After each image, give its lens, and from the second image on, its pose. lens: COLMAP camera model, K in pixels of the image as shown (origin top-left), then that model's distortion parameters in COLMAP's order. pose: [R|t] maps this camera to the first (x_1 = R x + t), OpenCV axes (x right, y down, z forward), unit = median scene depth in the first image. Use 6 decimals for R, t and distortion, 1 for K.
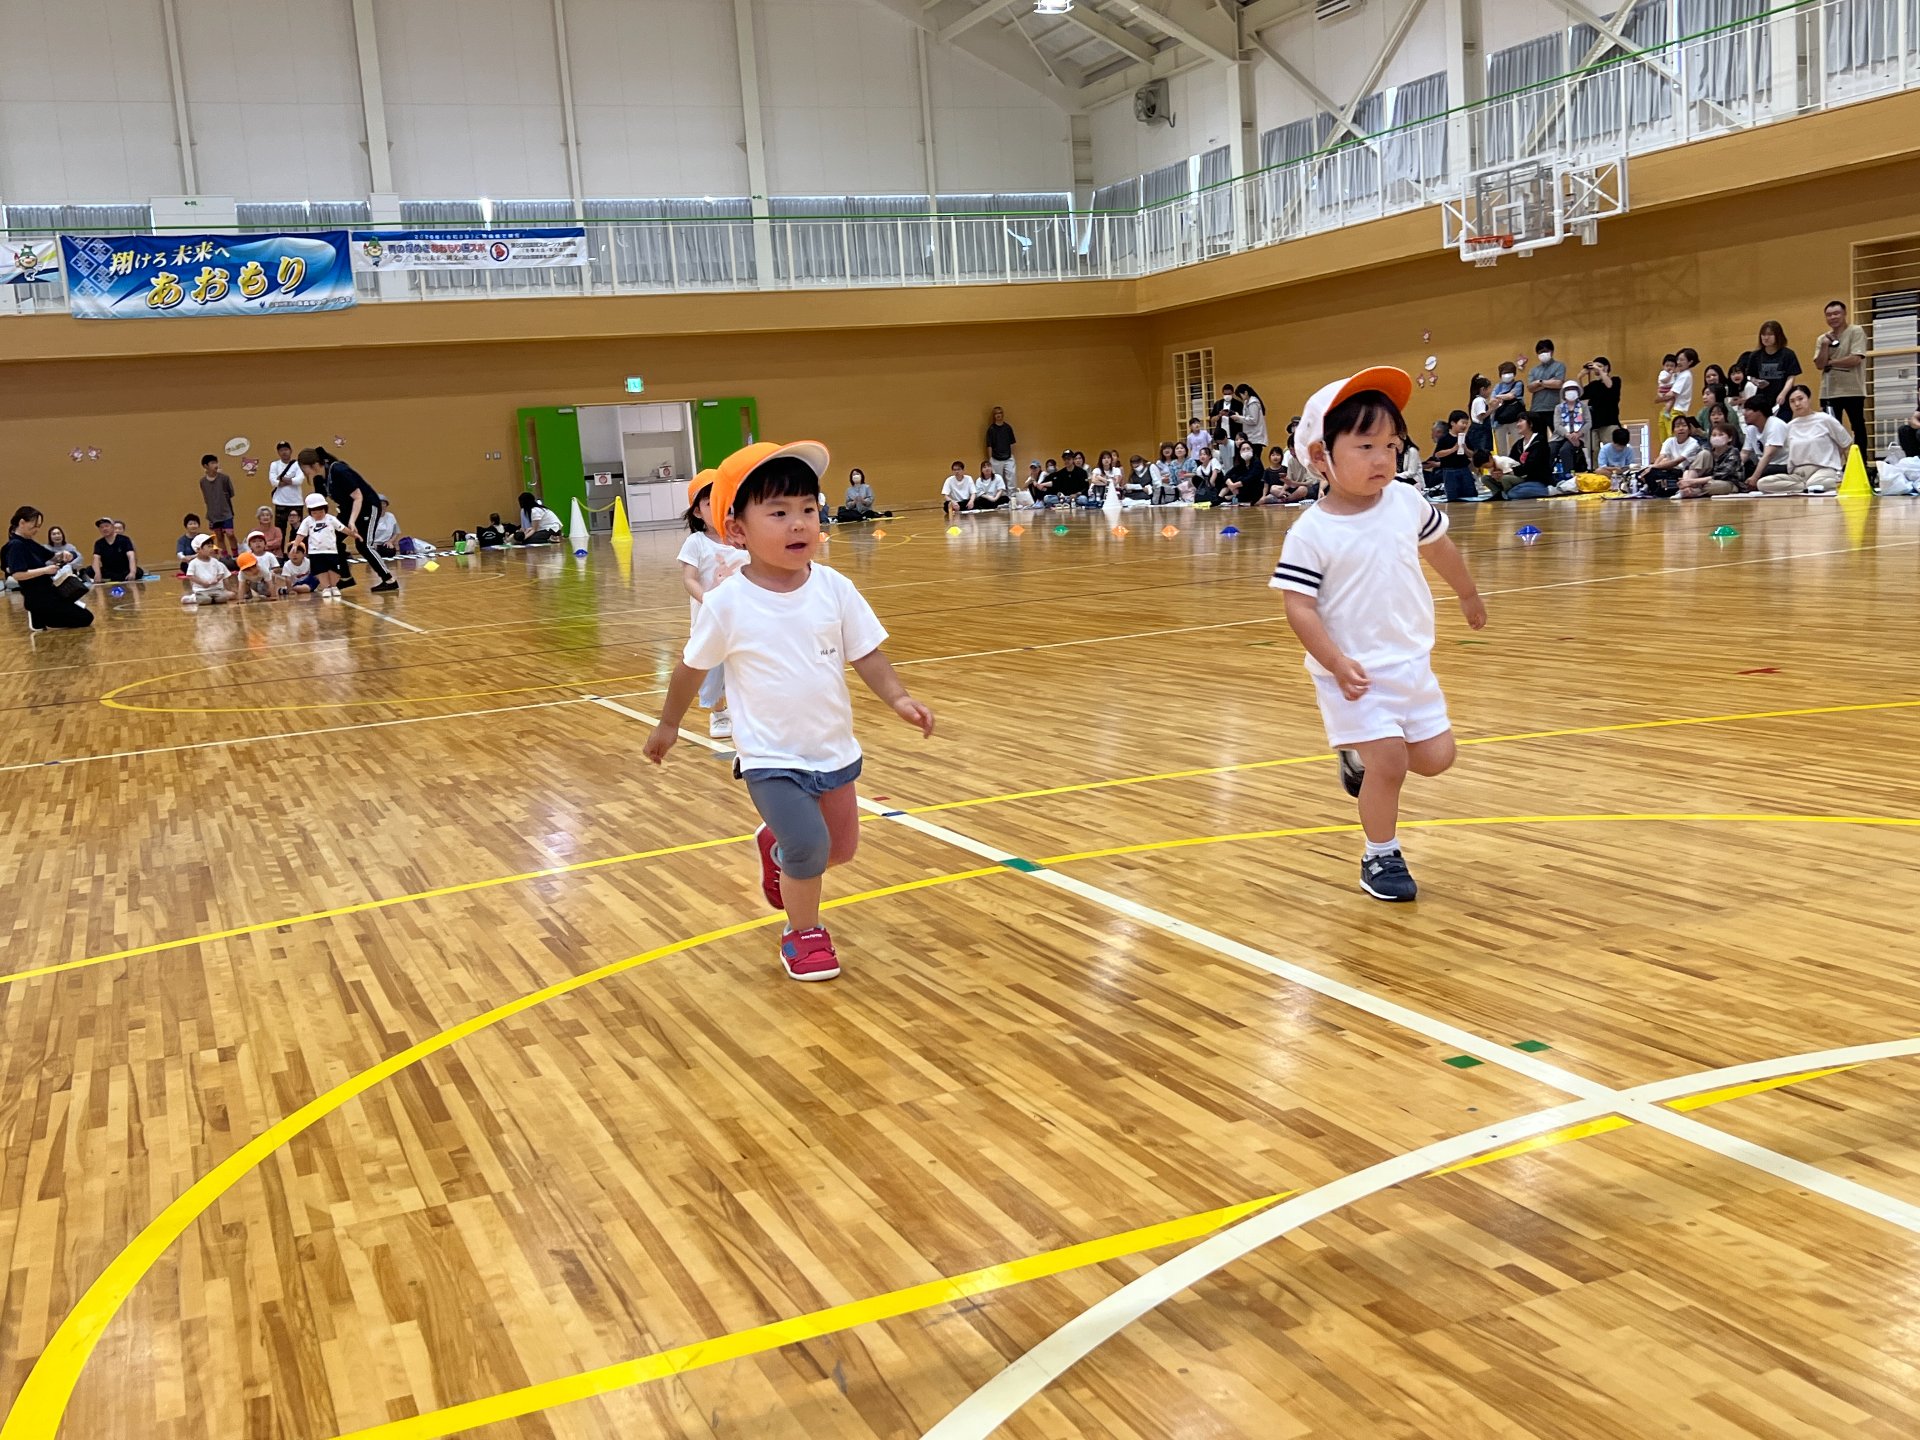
lens RADIAL K [[1925.3, 0, 976.7], [0, 1925.3, 722.5], [0, 0, 1]] dist [0.055632, -0.090516]
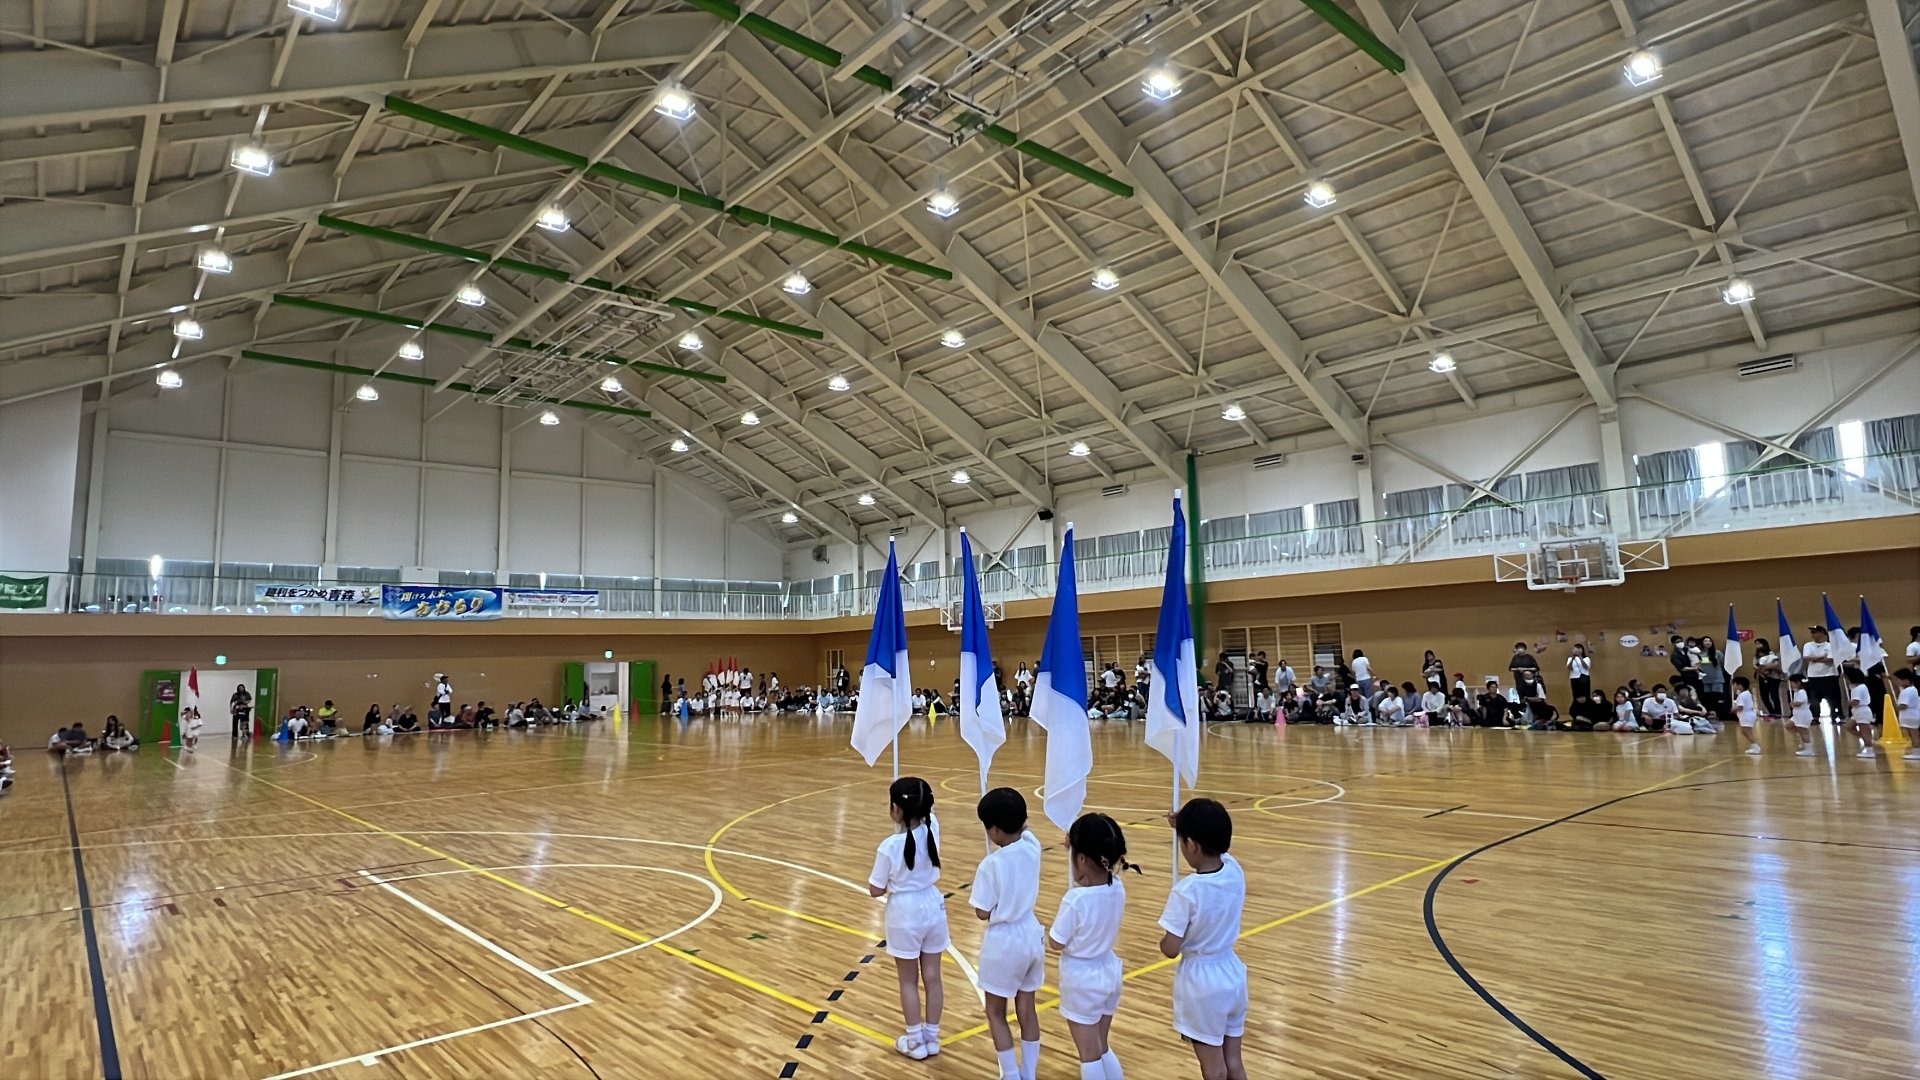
lens RADIAL K [[1012.7, 0, 949.2], [0, 1012.7, 537.0], [0, 0, 1]] dist [-0.000569, 0.000322]
pose [[0.953080, 0.081663, 0.291497, -0.165188], [0.002054, 0.961160, -0.275983, 0.035506], [-0.302712, 0.263633, 0.915895, -0.344004]]
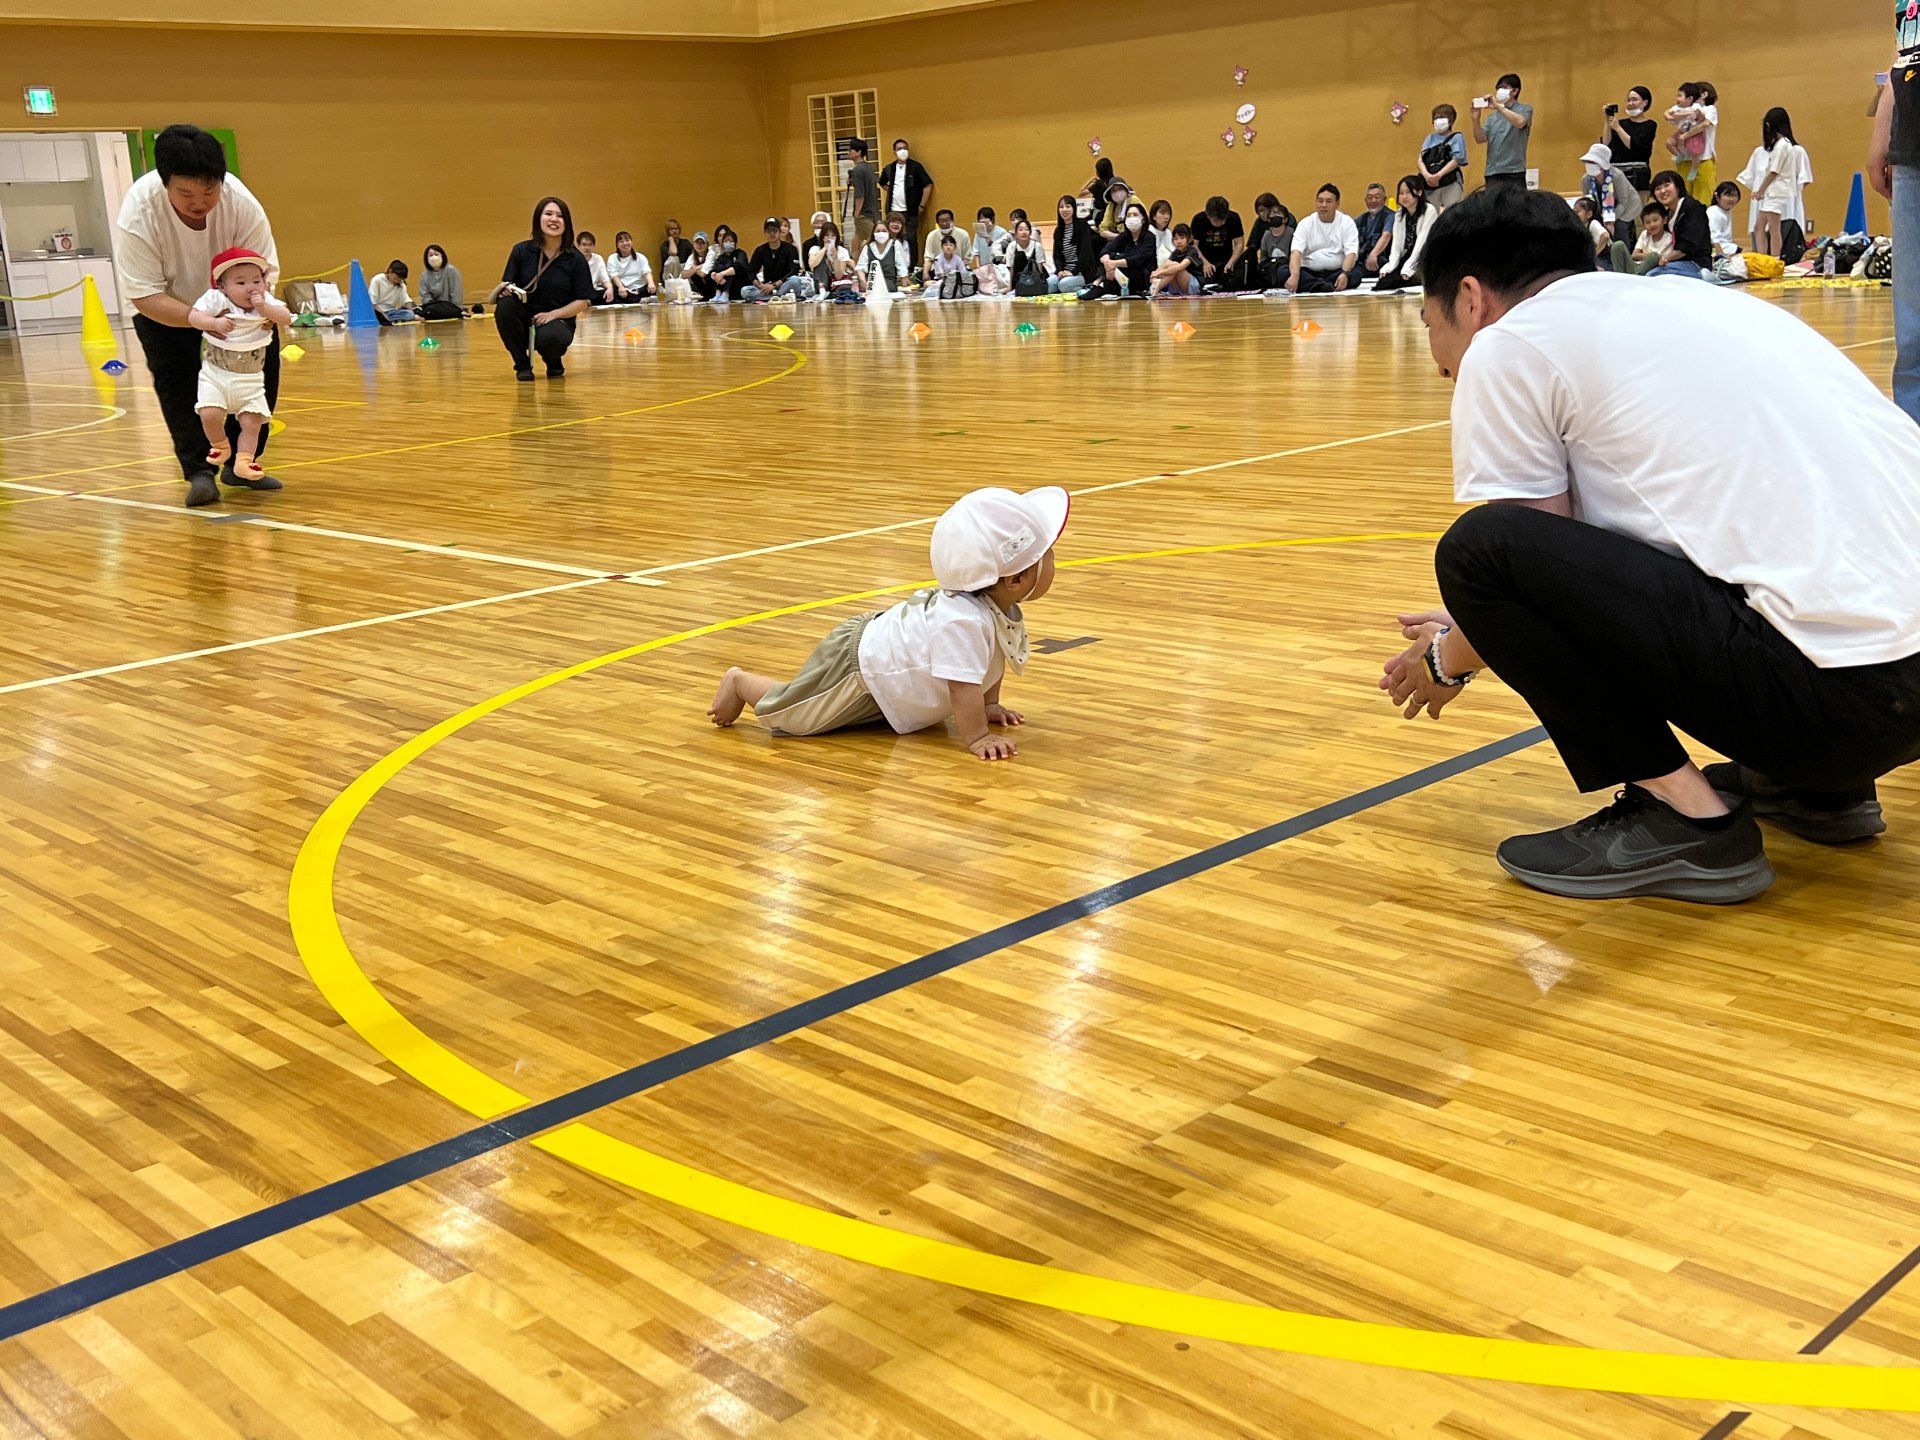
lens RADIAL K [[2046.5, 0, 1025.0], [0, 2046.5, 714.2], [0, 0, 1]] dist [0.158083, -0.445811]
pose [[0.930655, -0.062041, 0.360600, -0.143659], [0.034059, 0.995930, 0.083448, -0.021216], [-0.364310, -0.065379, 0.928980, 0.250984]]
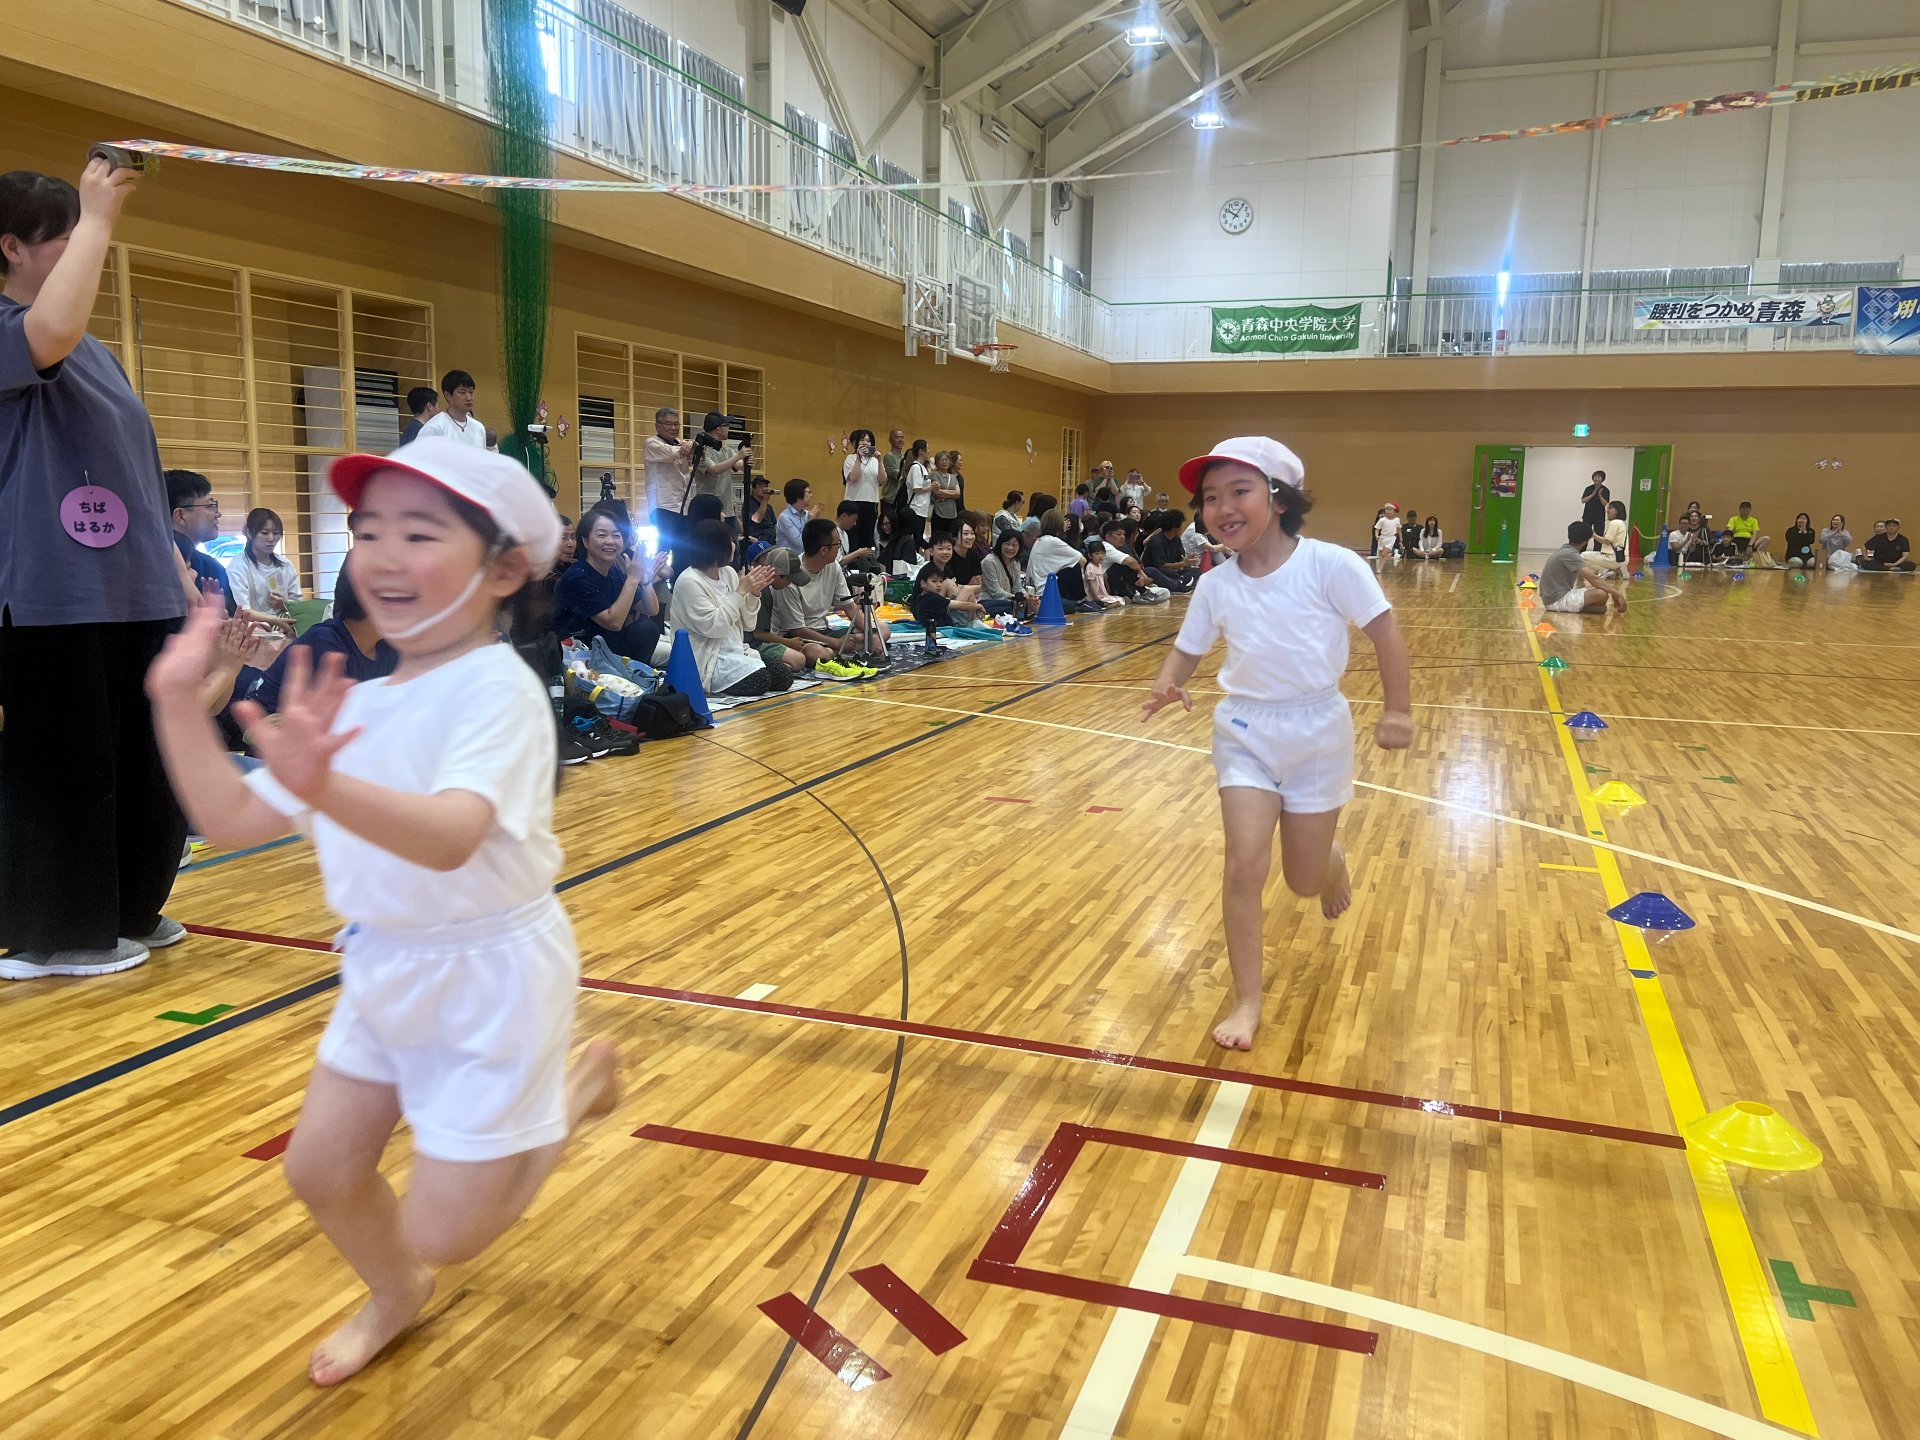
lens RADIAL K [[1502.4, 0, 957.1], [0, 1502.4, 698.5], [0, 0, 1]] dist [0.042431, -0.038699]
pose [[0.727920, 0.175028, -0.662946, -0.189969], [-0.161917, 0.983404, 0.081847, 0.020173], [0.666270, 0.047764, 0.744180, -0.086872]]
